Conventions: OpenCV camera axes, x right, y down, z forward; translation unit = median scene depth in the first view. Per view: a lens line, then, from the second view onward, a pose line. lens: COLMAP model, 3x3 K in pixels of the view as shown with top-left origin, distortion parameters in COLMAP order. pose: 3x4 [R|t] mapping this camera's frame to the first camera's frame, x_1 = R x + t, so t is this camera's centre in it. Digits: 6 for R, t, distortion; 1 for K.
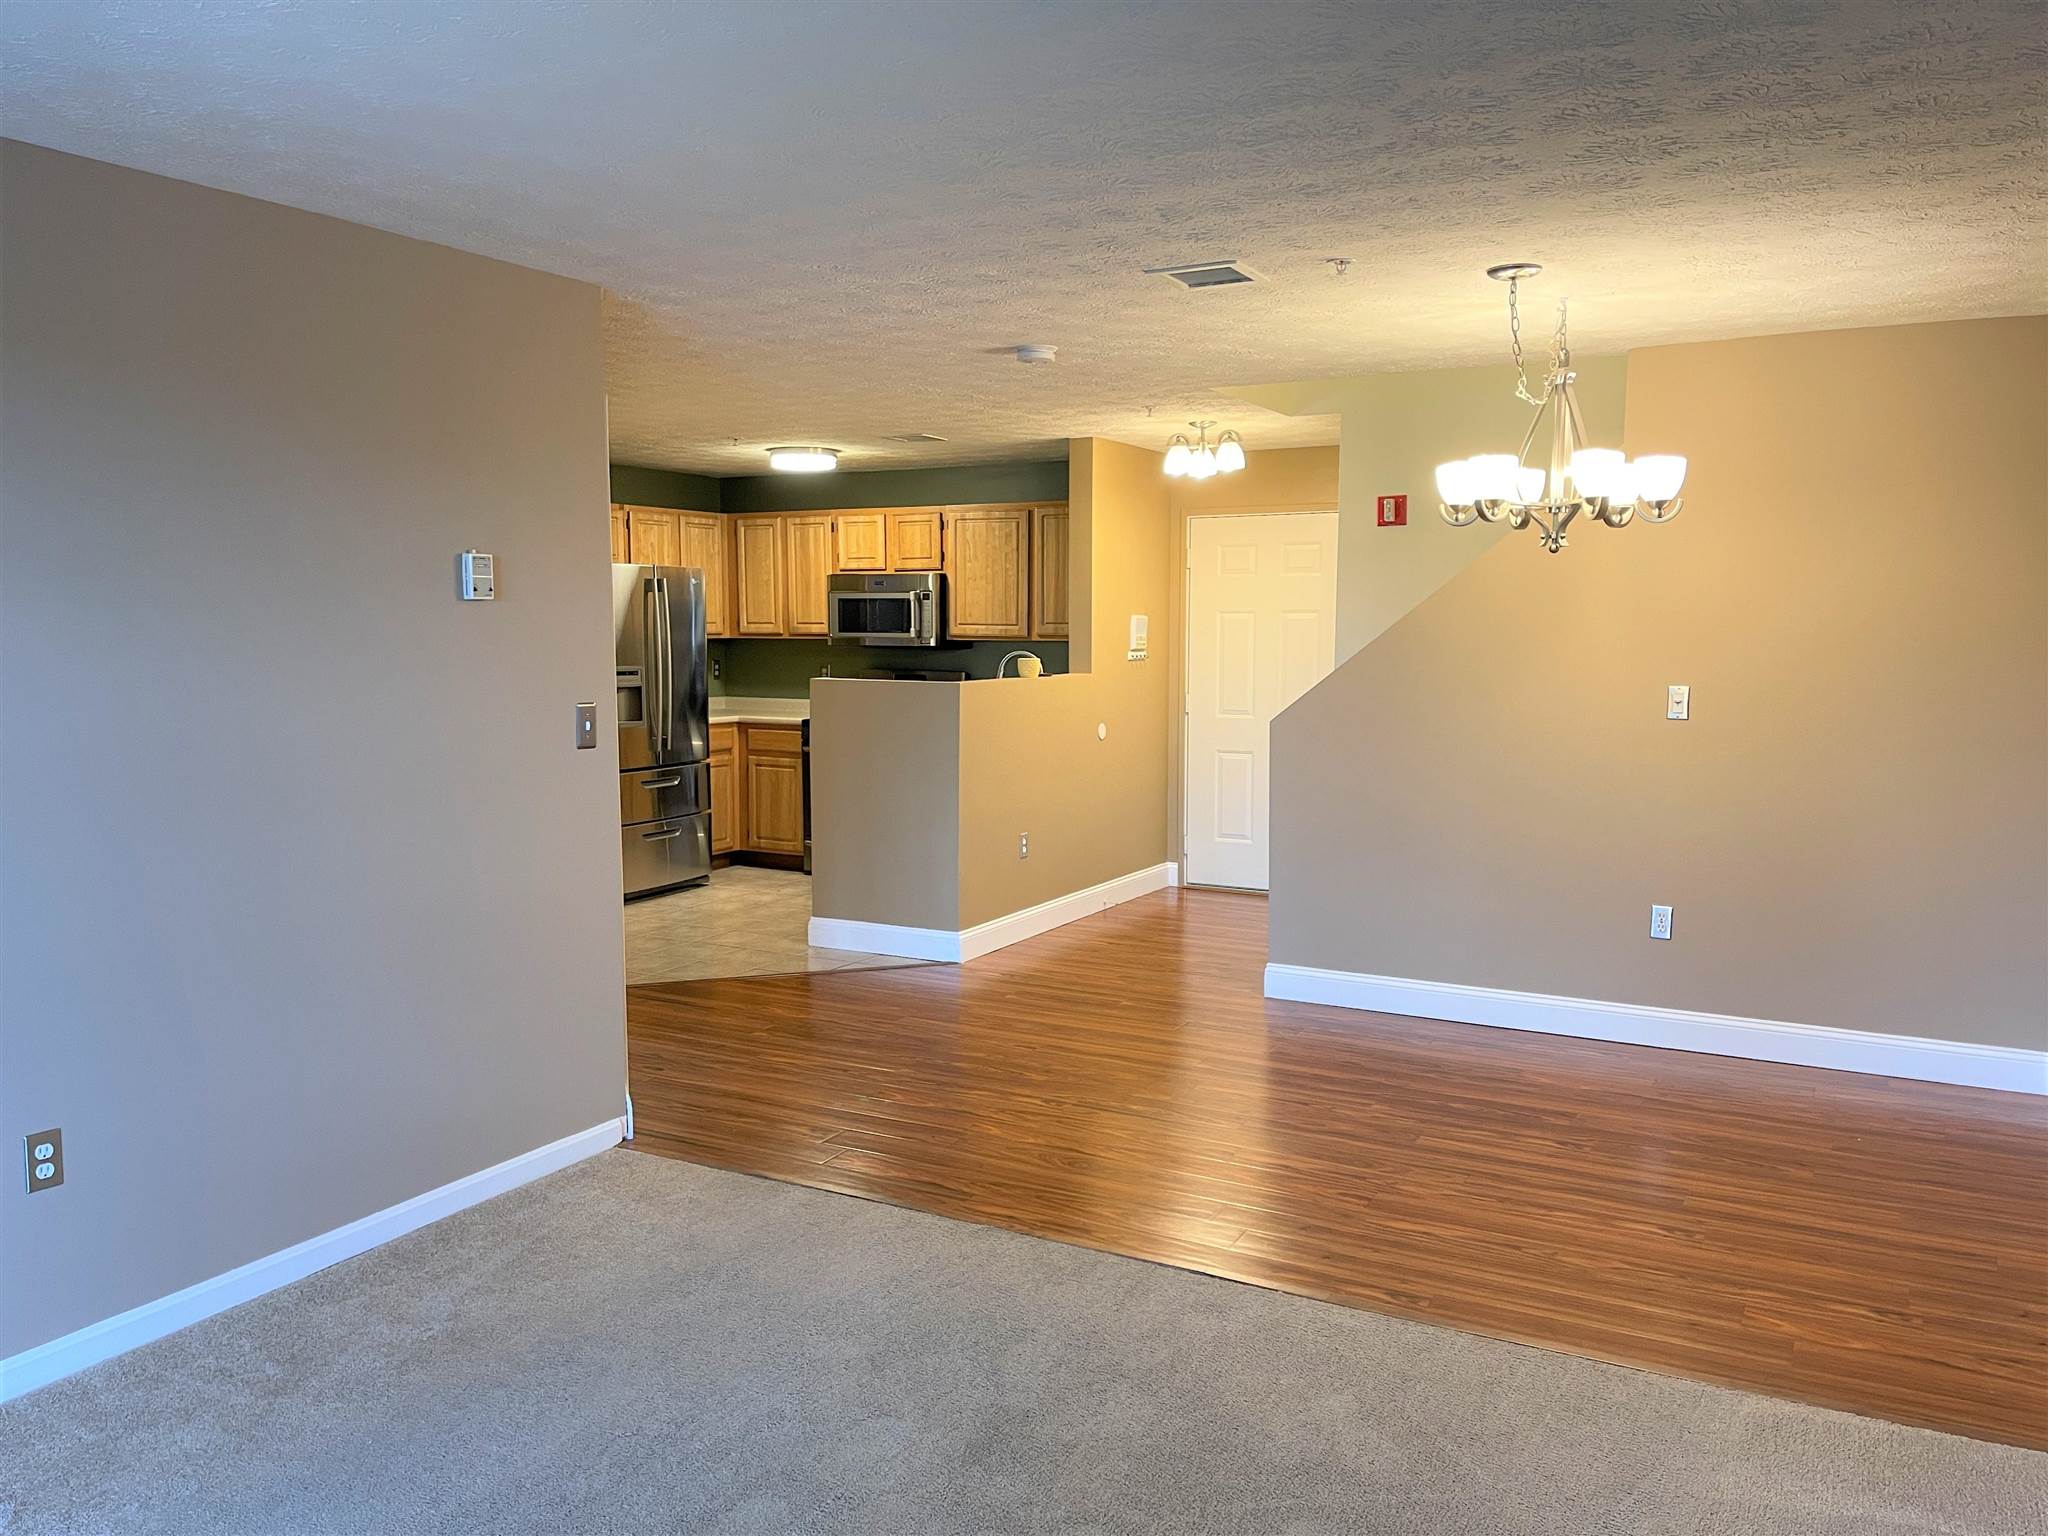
lens RADIAL K [[1539.7, 0, 1024.0], [0, 1539.7, 768.0], [0, 0, 1]] dist [0.096900, -0.120500]
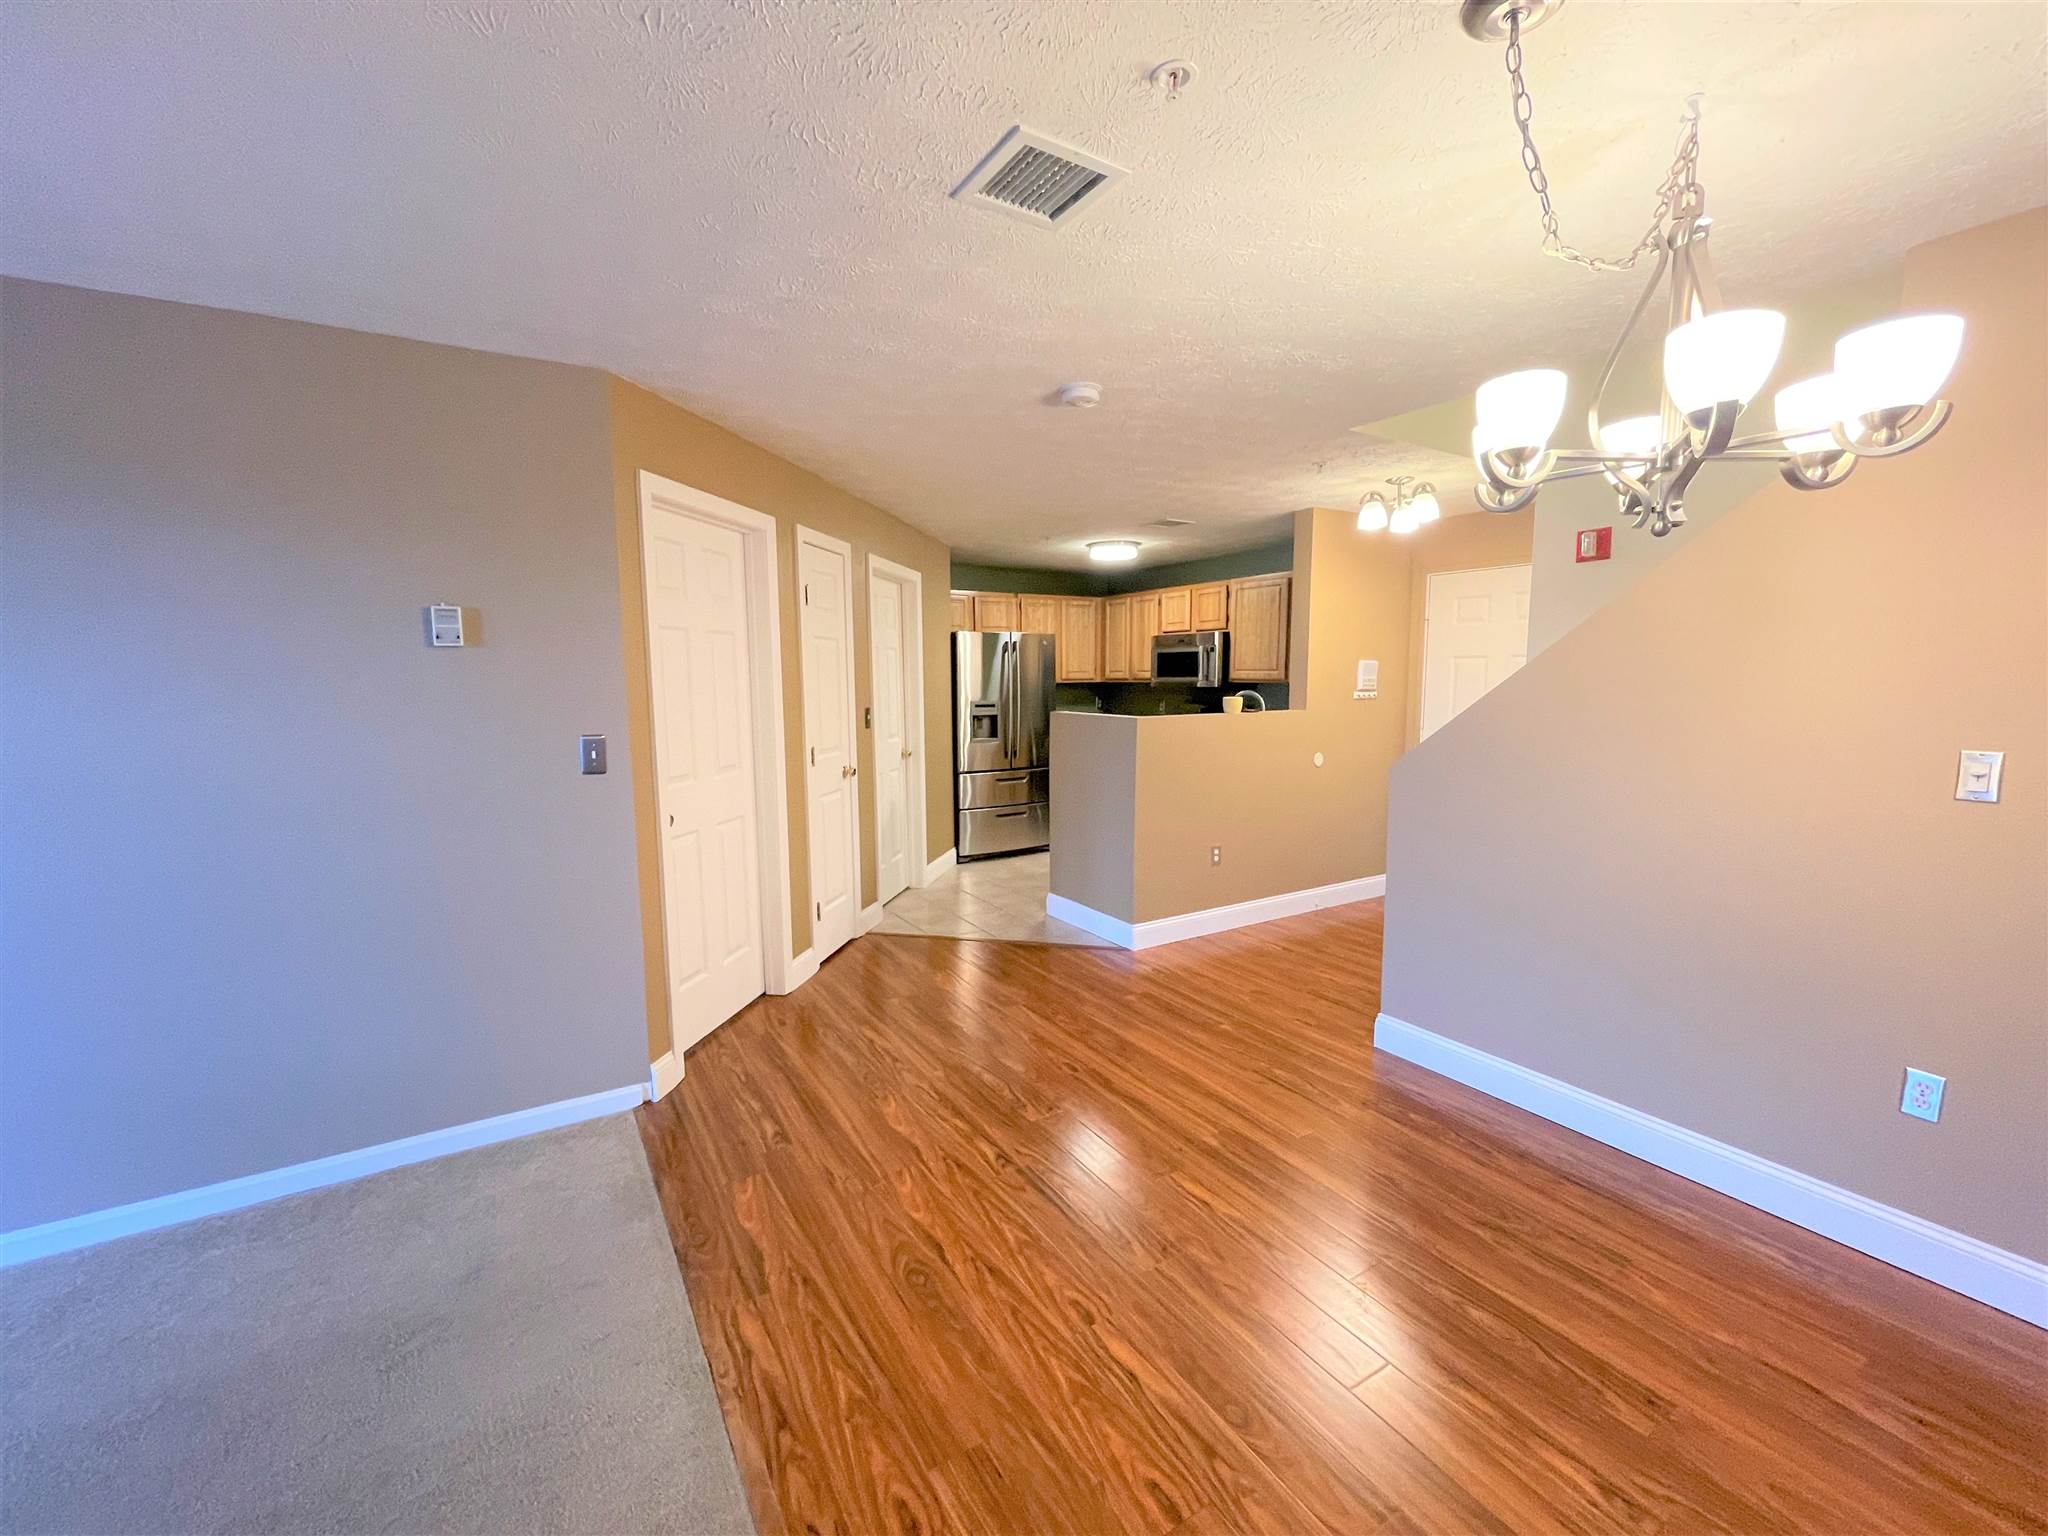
lens RADIAL K [[825.7, 0, 1010.7], [0, 825.7, 767.7], [0, 0, 1]] dist [-0.000127, -0.000044]
pose [[0.865986, 0.049962, -0.497566, 0.144653], [-0.041085, 0.998741, 0.028781, -0.023442], [0.498378, -0.004481, 0.866948, 0.300450]]
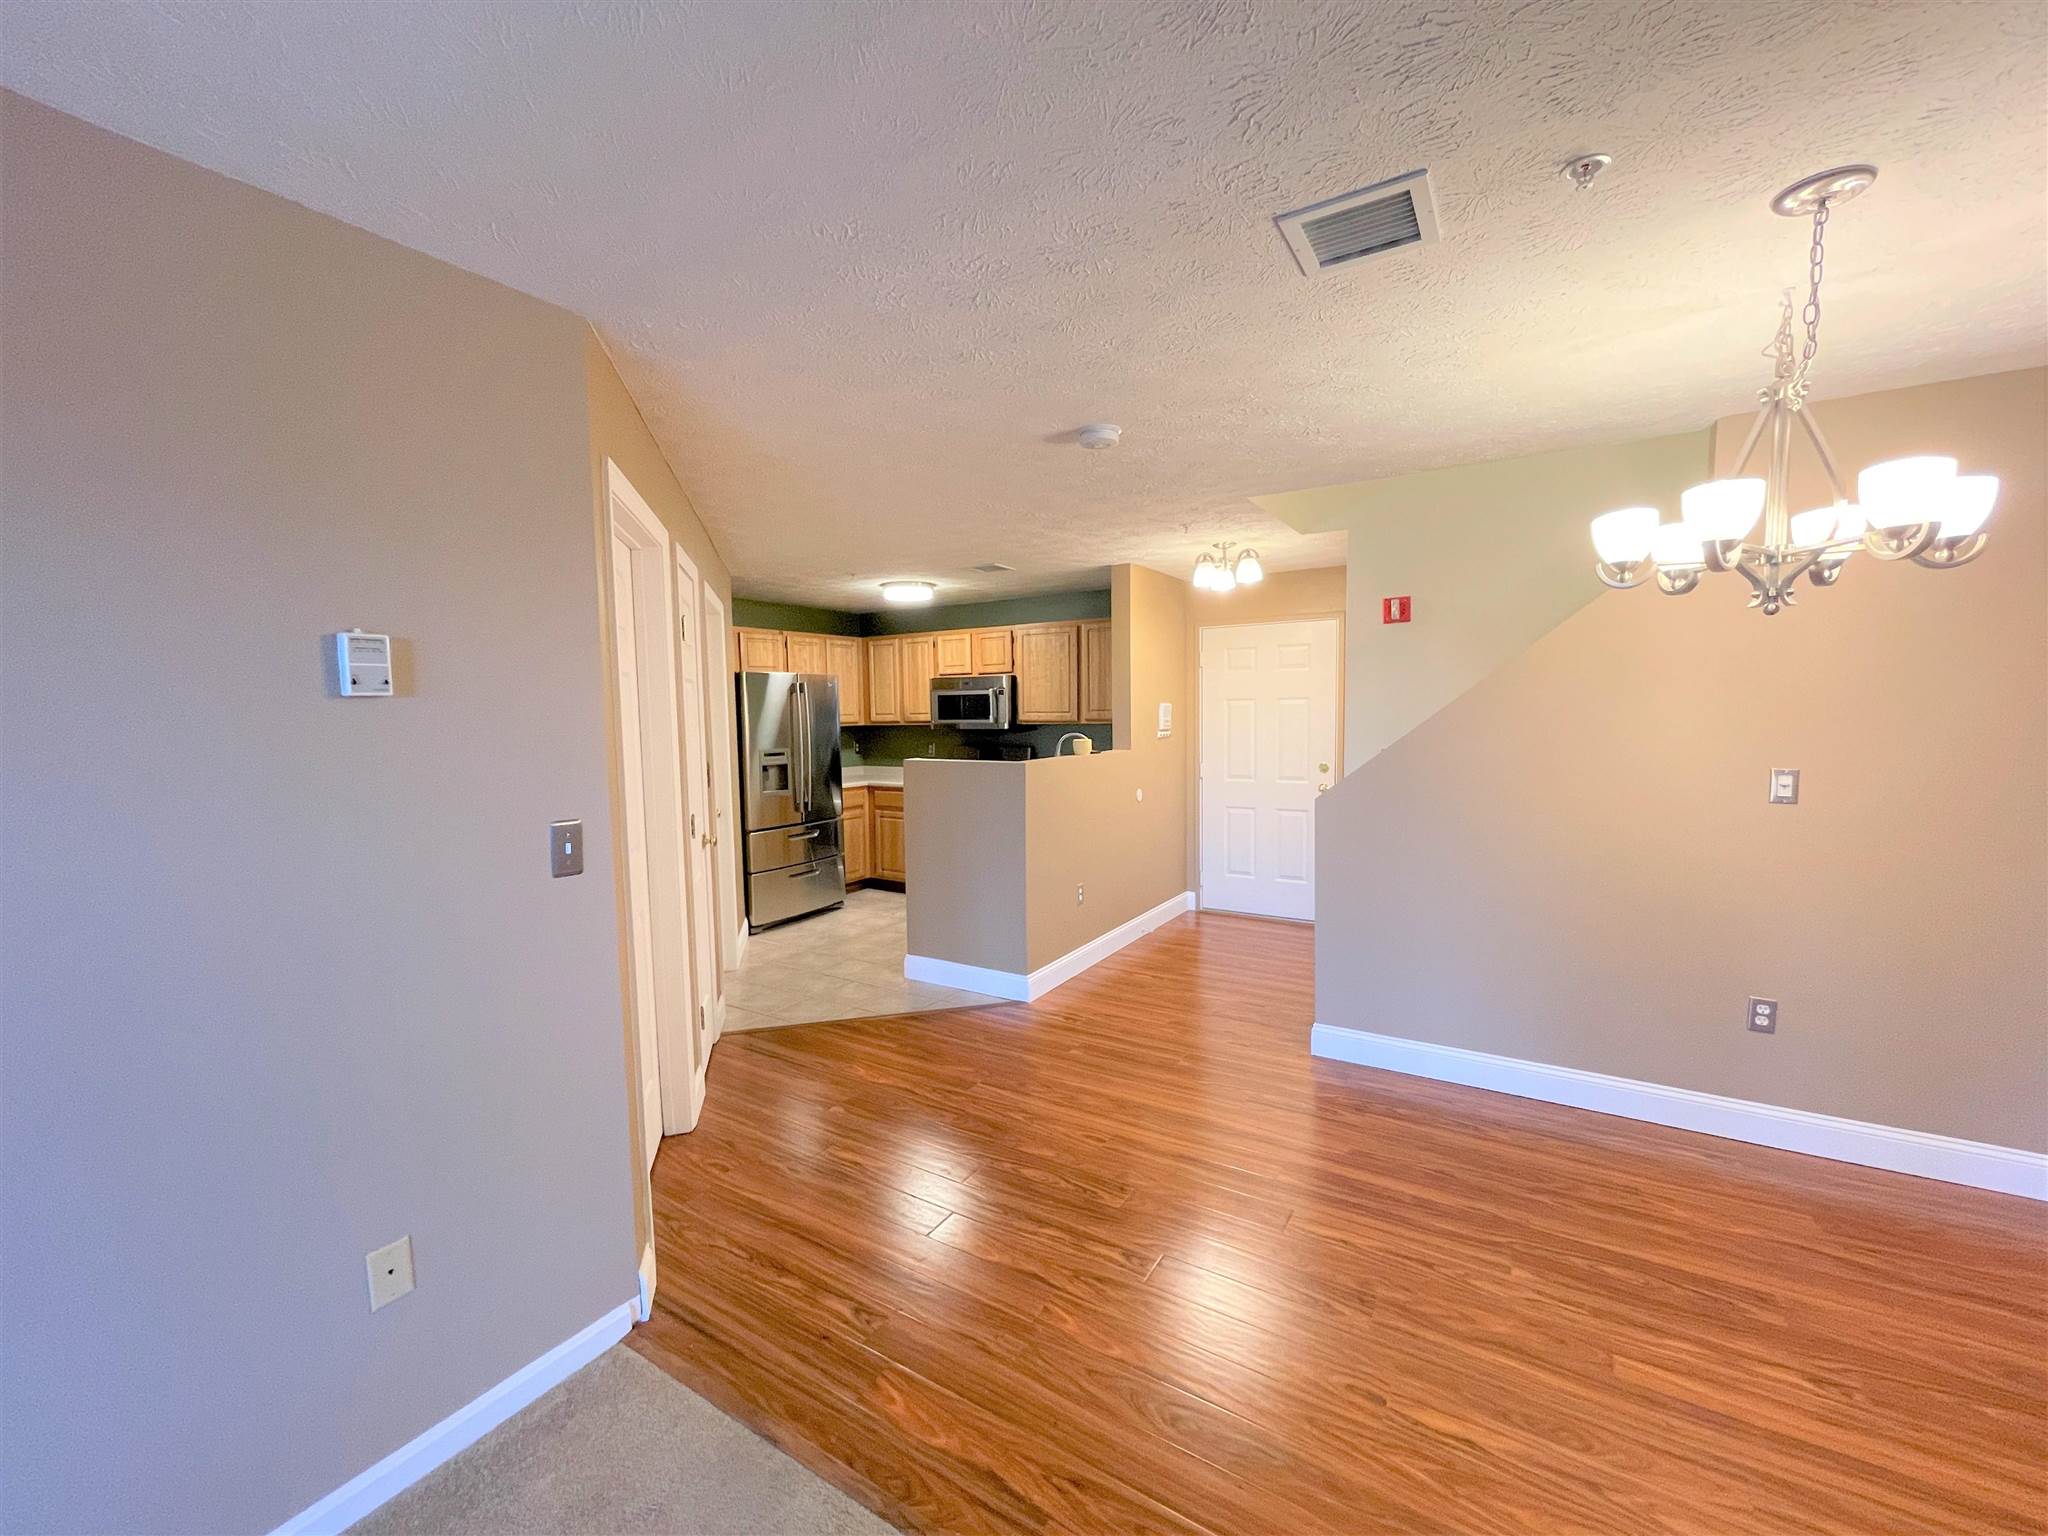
lens RADIAL K [[827.6, 0, 1004.2], [0, 827.6, 770.6], [0, 0, 1]] dist [-0.000448, -0.000005]
pose [[0.997353, -0.011592, -0.071782, -0.009803], [0.010062, 0.999715, -0.021645, -0.027406], [0.072012, 0.020866, 0.997185, 0.281646]]
